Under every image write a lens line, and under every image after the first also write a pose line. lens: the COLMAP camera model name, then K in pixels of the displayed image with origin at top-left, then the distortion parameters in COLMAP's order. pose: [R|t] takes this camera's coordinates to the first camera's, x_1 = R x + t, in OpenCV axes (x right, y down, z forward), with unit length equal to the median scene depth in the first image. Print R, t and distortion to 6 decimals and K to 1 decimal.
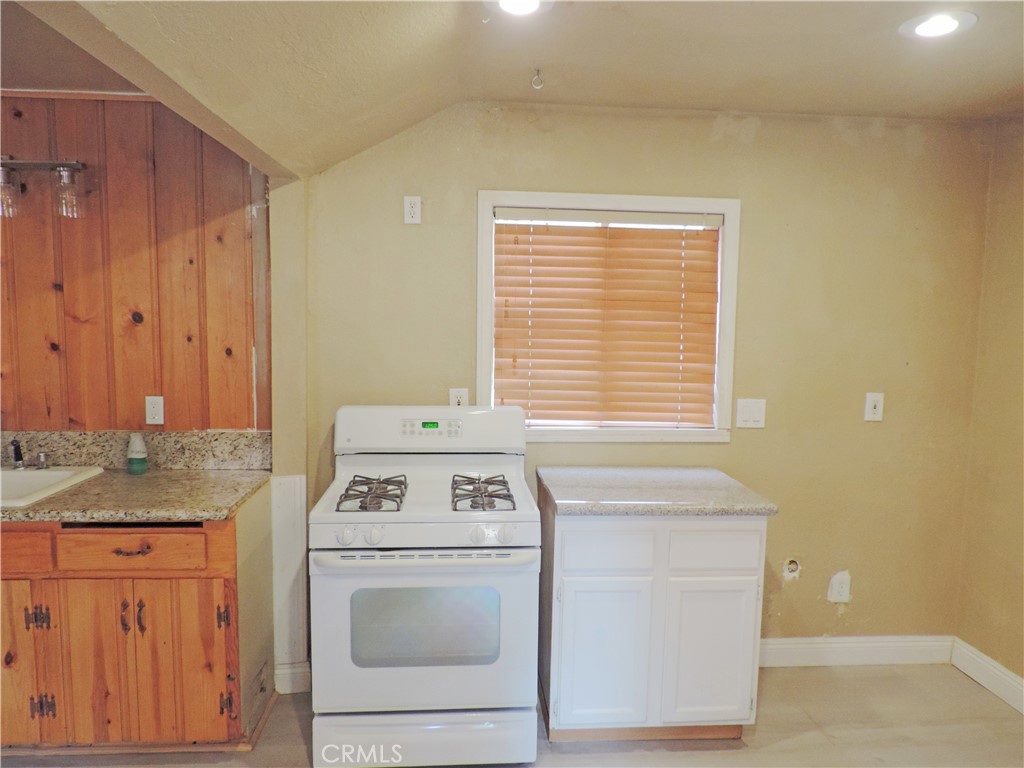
lens RADIAL K [[746.9, 0, 512.0], [0, 746.9, 384.0], [0, 0, 1]] dist [-0.013344, 0.004477]
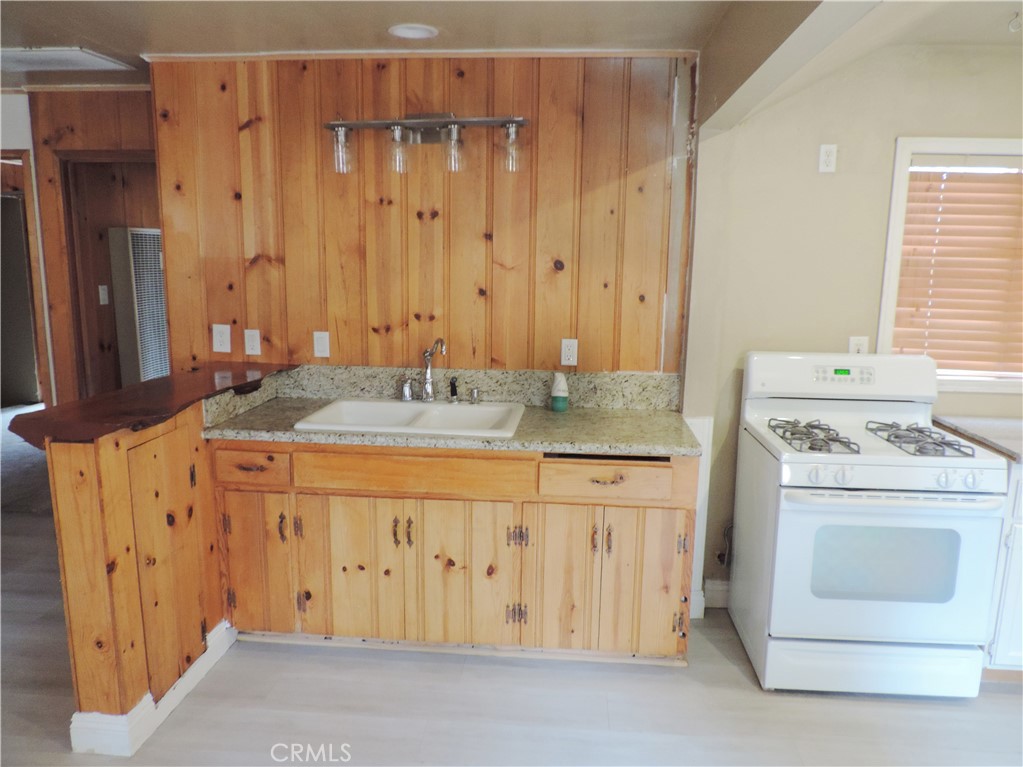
lens RADIAL K [[746.2, 0, 511.5], [0, 746.2, 383.5], [0, 0, 1]] dist [-0.013344, 0.004477]
pose [[0.988222, 0.025829, -0.150834, -0.405782], [-0.014974, 0.997244, 0.072669, 0.003243], [0.152295, -0.069554, 0.985885, -0.077923]]
